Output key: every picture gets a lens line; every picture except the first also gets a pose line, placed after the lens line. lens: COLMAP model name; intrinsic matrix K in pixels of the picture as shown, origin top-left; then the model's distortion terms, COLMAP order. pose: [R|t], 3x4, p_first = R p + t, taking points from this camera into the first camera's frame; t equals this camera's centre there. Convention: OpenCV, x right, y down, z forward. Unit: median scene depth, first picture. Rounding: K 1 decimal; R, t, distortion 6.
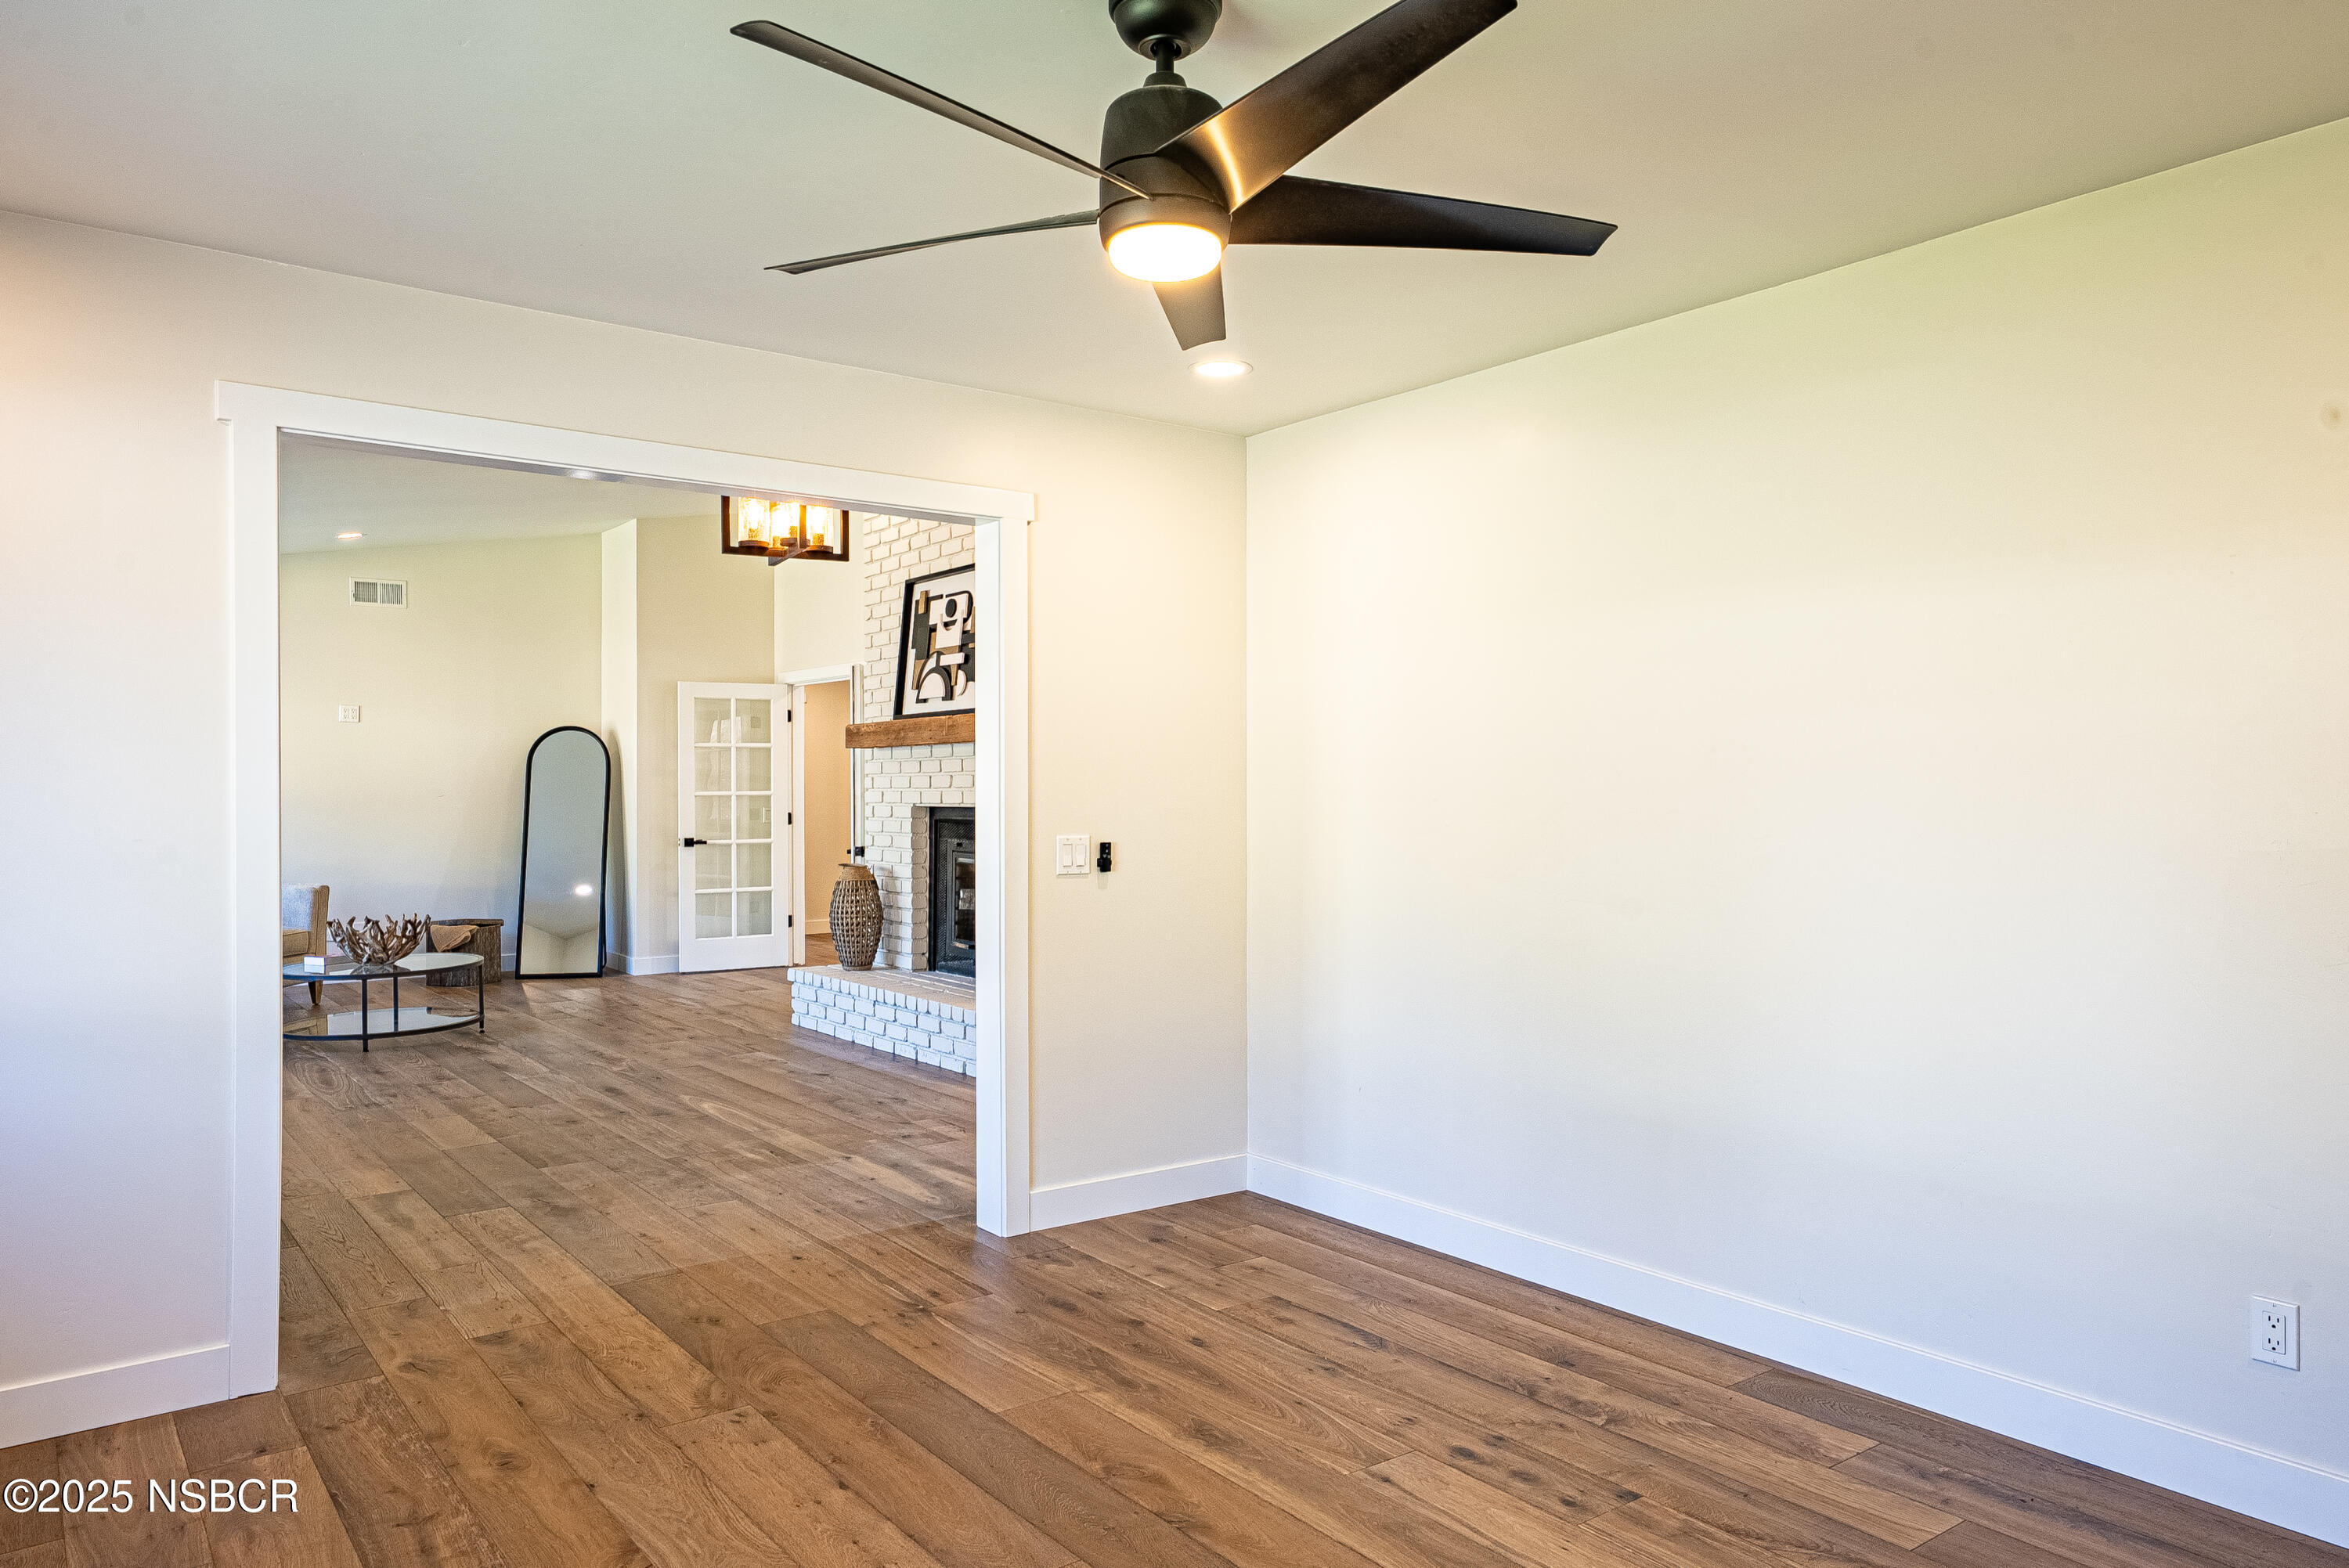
lens RADIAL K [[1548.9, 0, 1174.5], [0, 1548.9, 784.0], [0, 0, 1]] dist [0.025418, 0.002149]
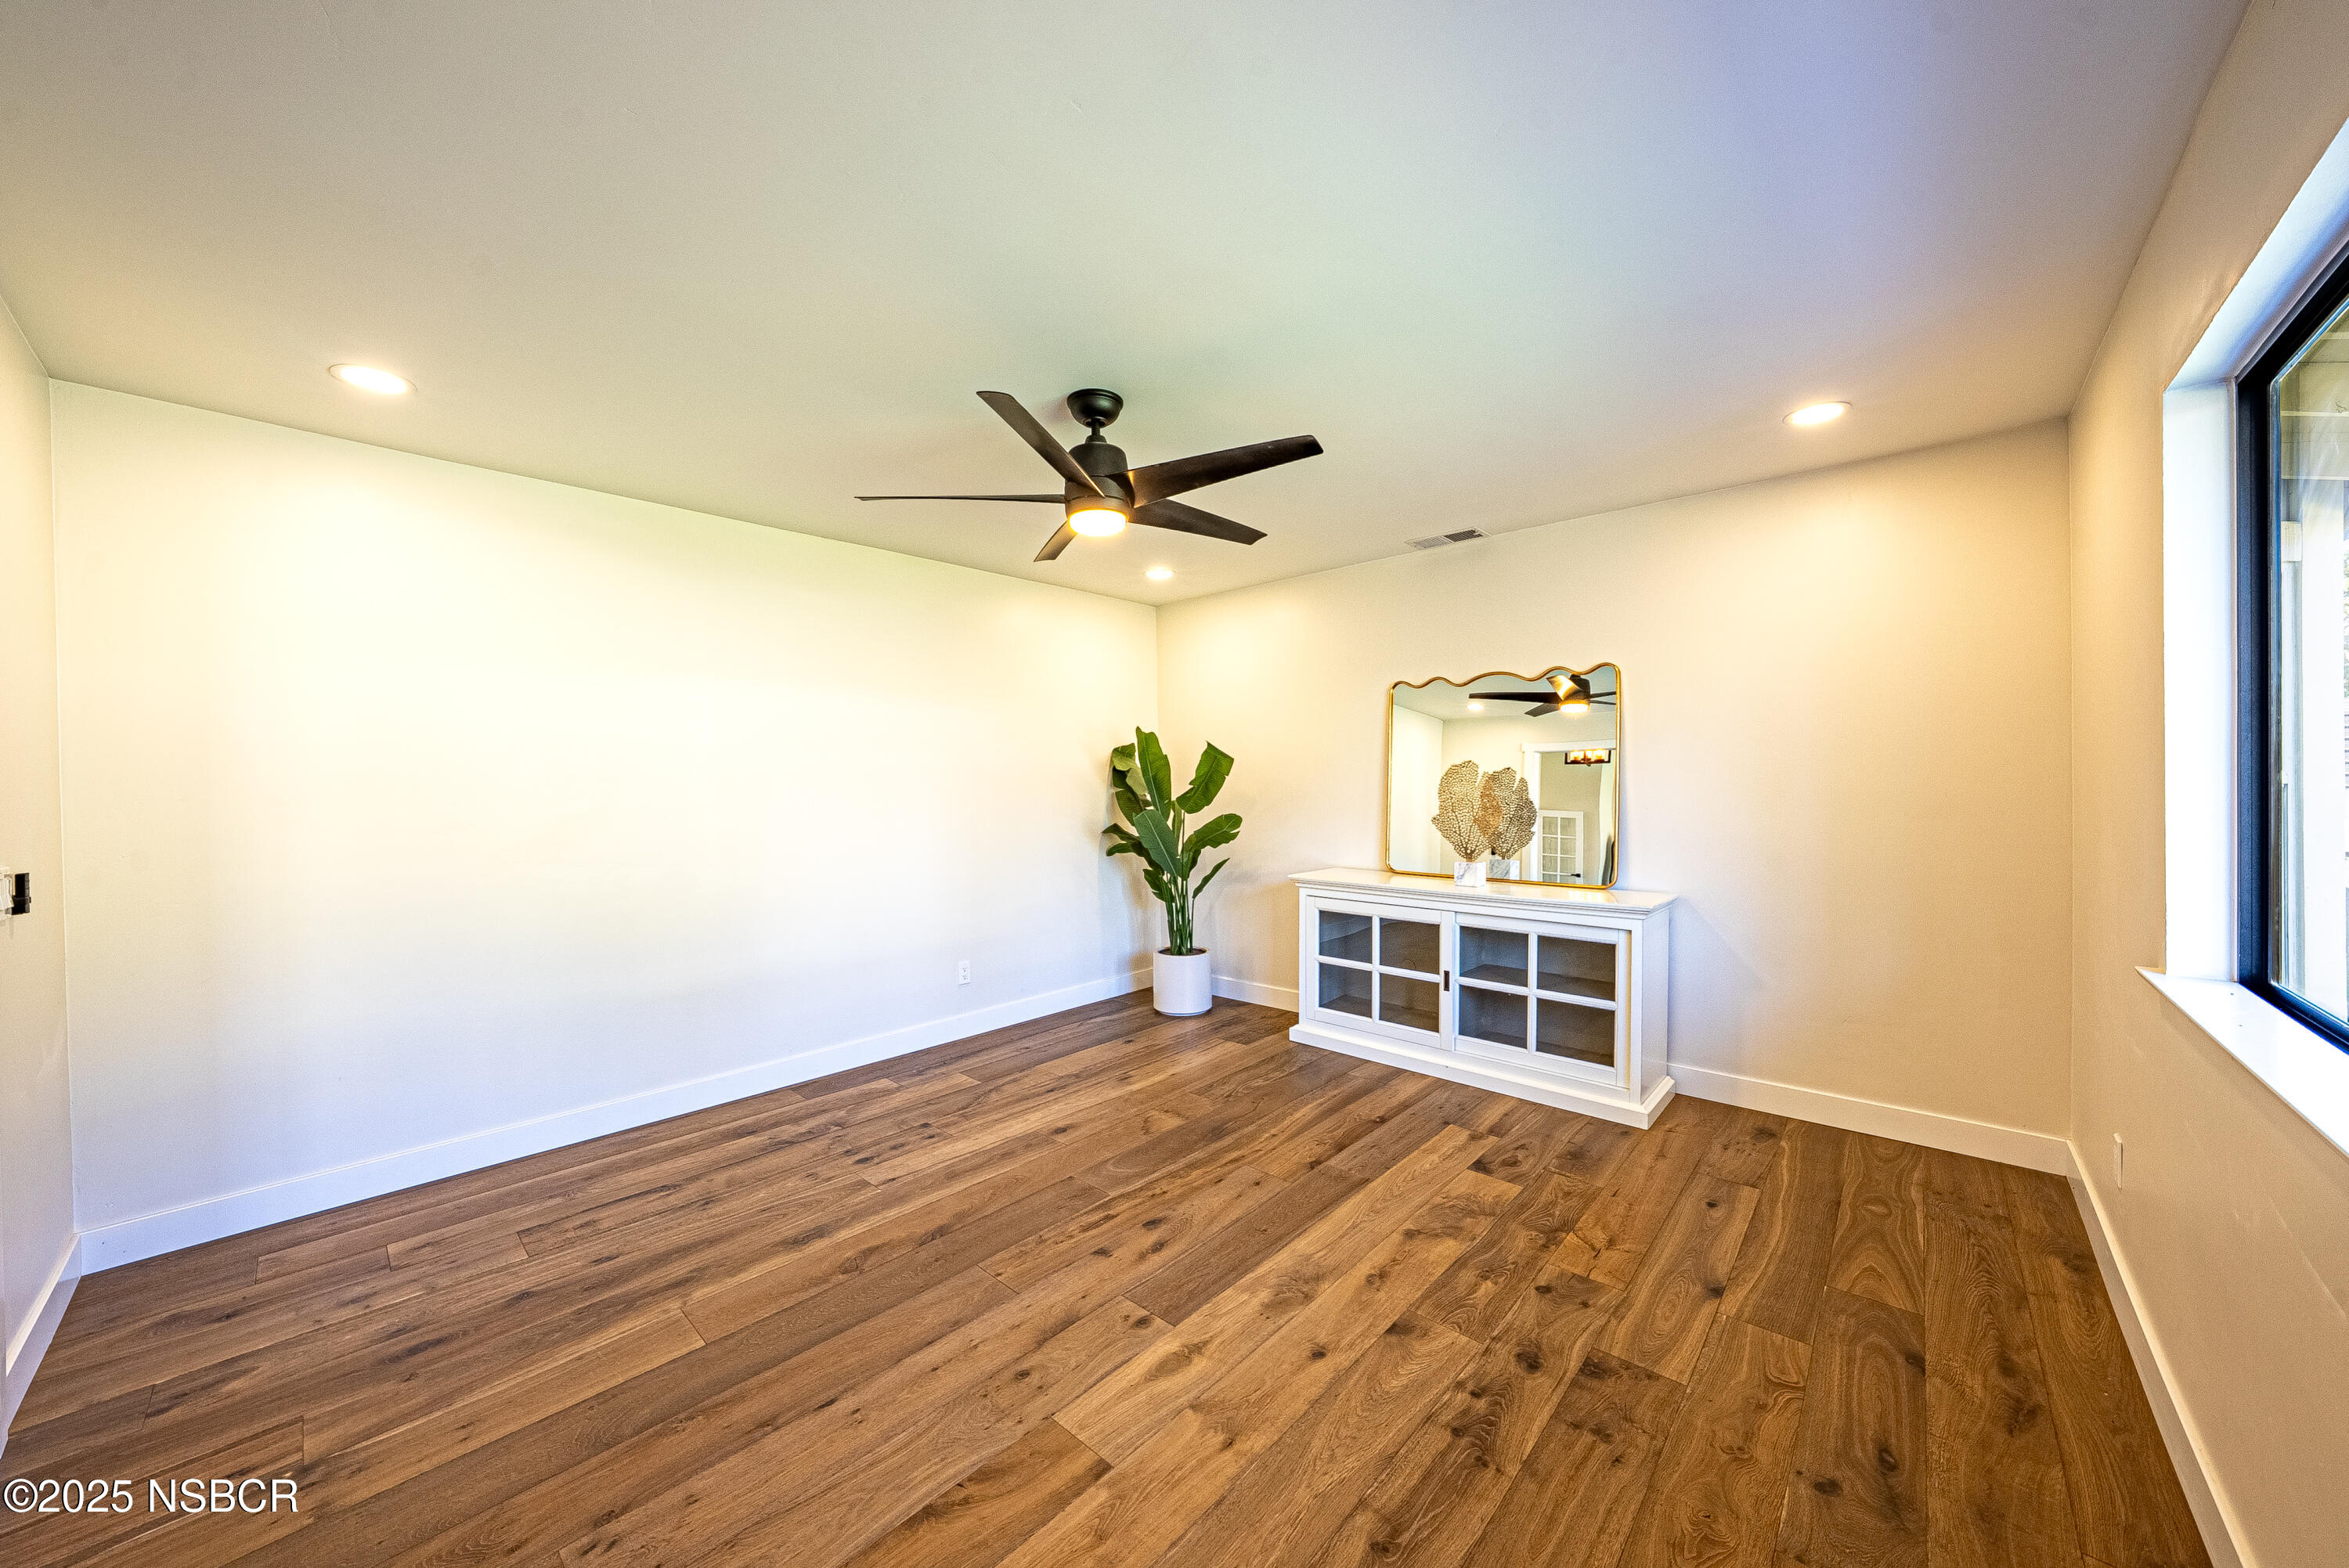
lens RADIAL K [[817.6, 0, 1174.8], [0, 817.6, 788.6], [0, 0, 1]] dist [-0.029325, 0.005731]
pose [[-0.174504, -0.003981, 0.984648, -0.603335], [0.011437, 0.999916, 0.006070, 0.001190], [-0.984590, 0.012320, -0.174444, 0.615820]]
